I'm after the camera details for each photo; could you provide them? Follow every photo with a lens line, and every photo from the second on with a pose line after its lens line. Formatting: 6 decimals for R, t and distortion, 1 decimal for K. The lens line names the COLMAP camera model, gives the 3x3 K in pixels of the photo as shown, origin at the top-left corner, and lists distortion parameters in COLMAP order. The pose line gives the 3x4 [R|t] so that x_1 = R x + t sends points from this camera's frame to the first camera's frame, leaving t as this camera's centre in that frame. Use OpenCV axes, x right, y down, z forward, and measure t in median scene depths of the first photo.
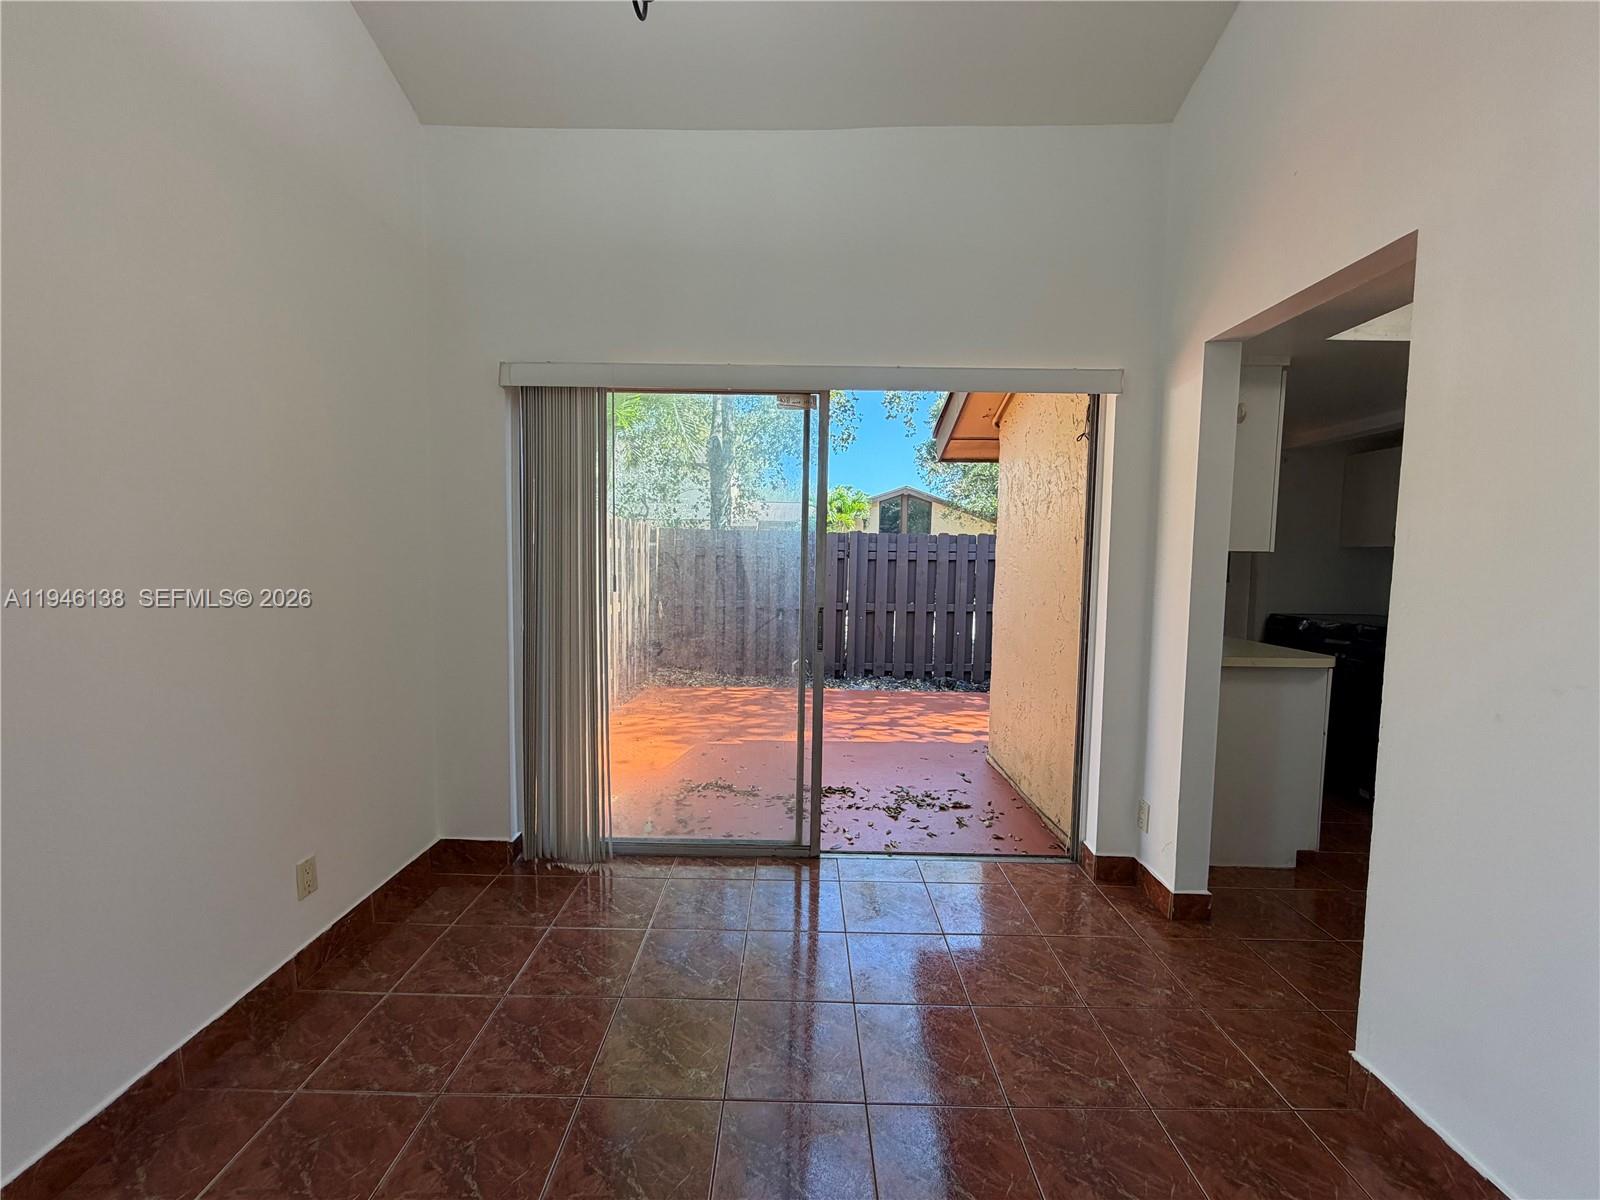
lens RADIAL K [[637.0, 0, 793.4], [0, 637.0, 596.4], [0, 0, 1]] dist [0.000287, 0.000165]
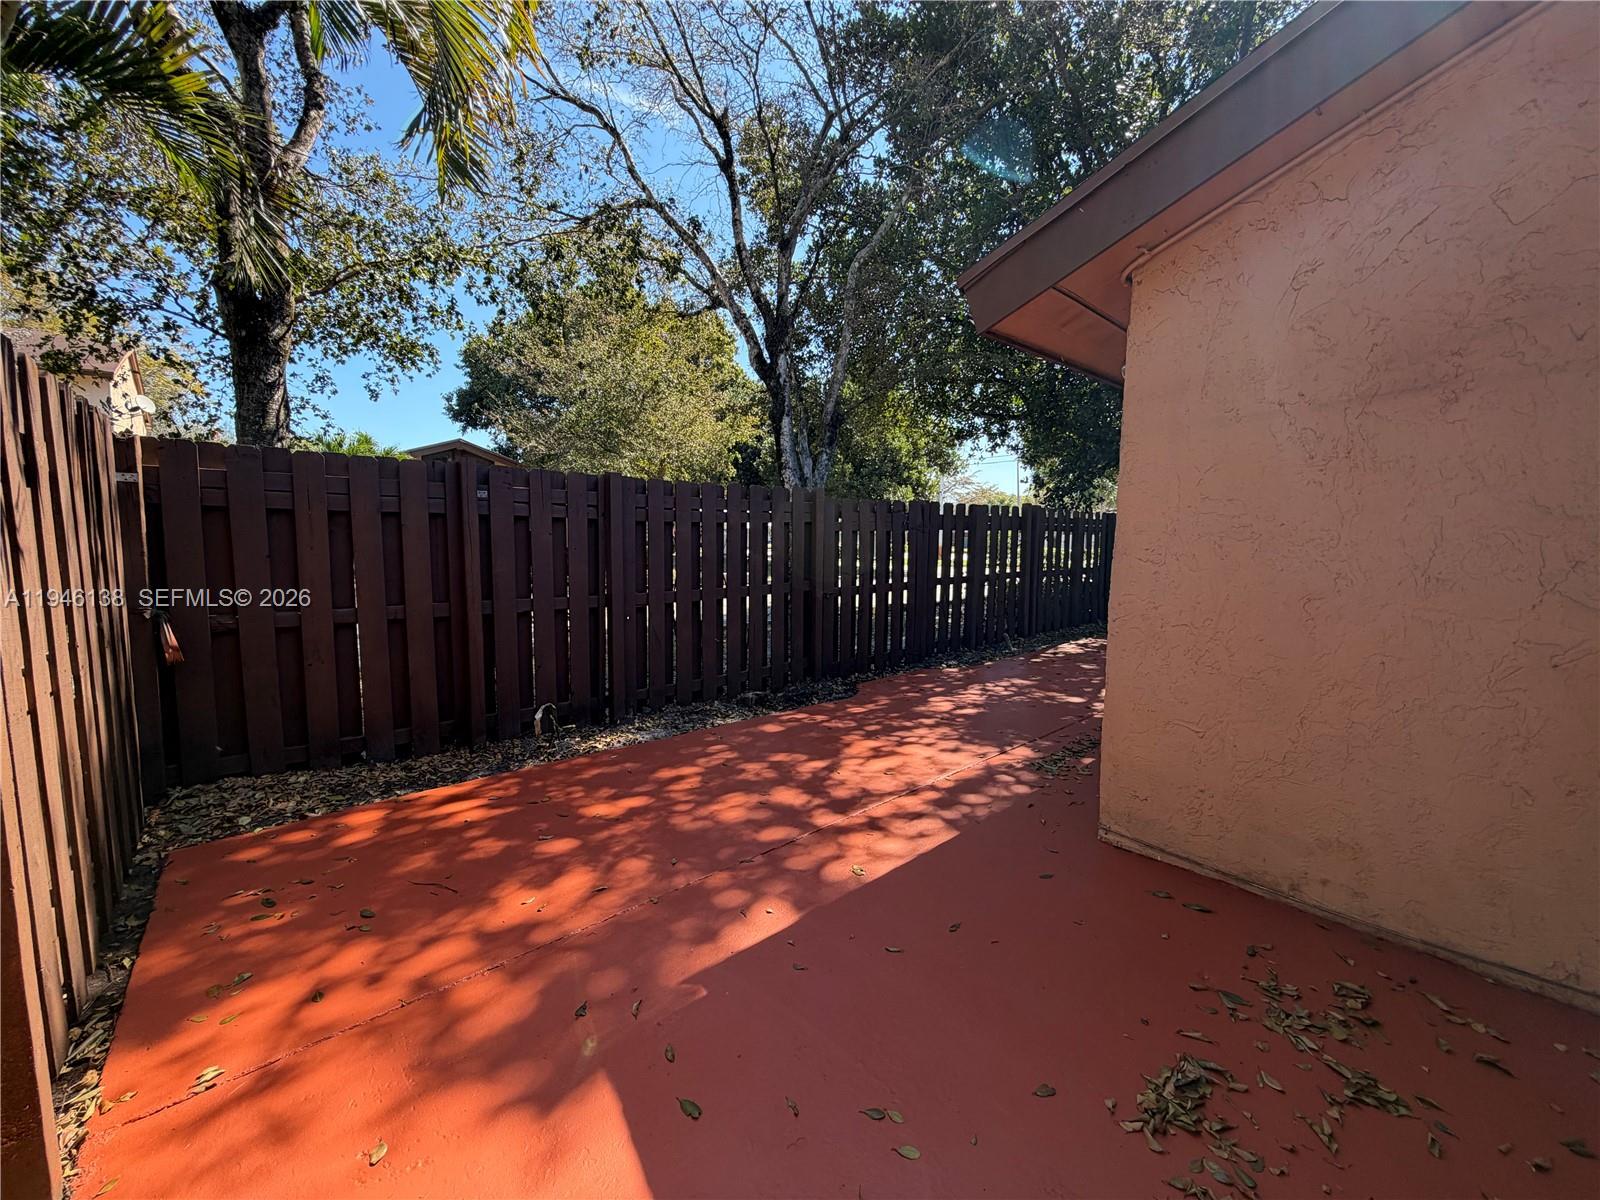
lens RADIAL K [[637.0, 0, 793.4], [0, 637.0, 596.4], [0, 0, 1]] dist [0.000287, 0.000165]
pose [[0.743818, -0.073268, 0.664354, -0.188318], [0.046564, 0.997239, 0.057847, -0.015490], [-0.666758, -0.012093, 0.745176, 0.468503]]
